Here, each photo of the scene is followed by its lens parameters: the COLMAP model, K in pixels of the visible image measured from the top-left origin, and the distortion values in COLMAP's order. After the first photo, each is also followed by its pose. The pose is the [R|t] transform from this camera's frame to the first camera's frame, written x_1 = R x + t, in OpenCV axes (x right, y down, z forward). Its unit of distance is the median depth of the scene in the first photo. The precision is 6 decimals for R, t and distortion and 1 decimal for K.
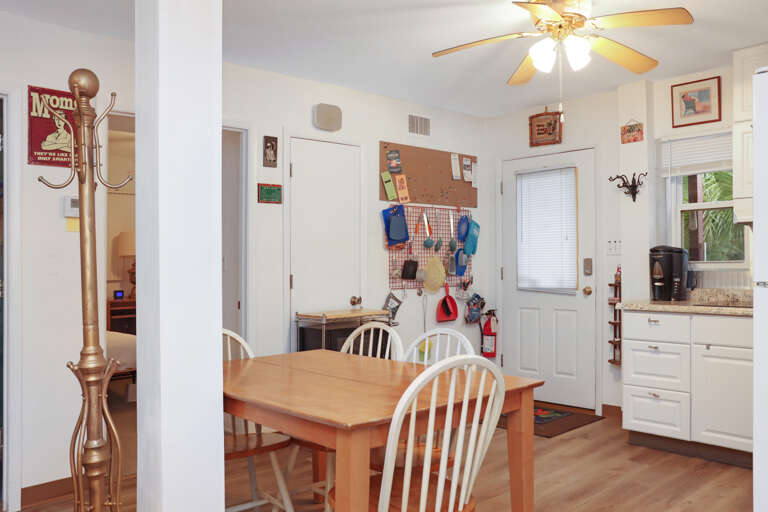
lens RADIAL K [[624.0, 0, 381.2], [0, 624.0, 243.7], [0, 0, 1]] dist [0.006082, -0.206900]
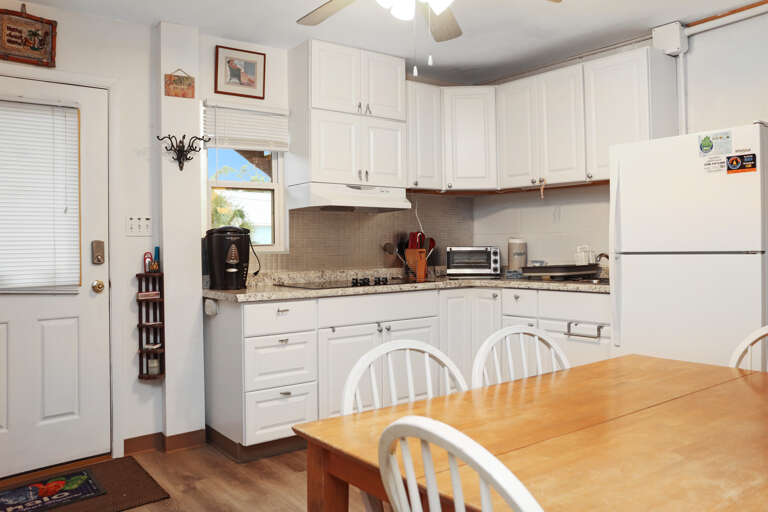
lens RADIAL K [[609.4, 0, 405.8], [0, 609.4, 248.5], [0, 0, 1]] dist [-0.158338, 0.080094]
pose [[0.036653, 0.005335, 0.999314, -0.323110], [-0.015167, 0.999874, -0.004782, 0.029920], [-0.999213, -0.014981, 0.036729, 0.623319]]
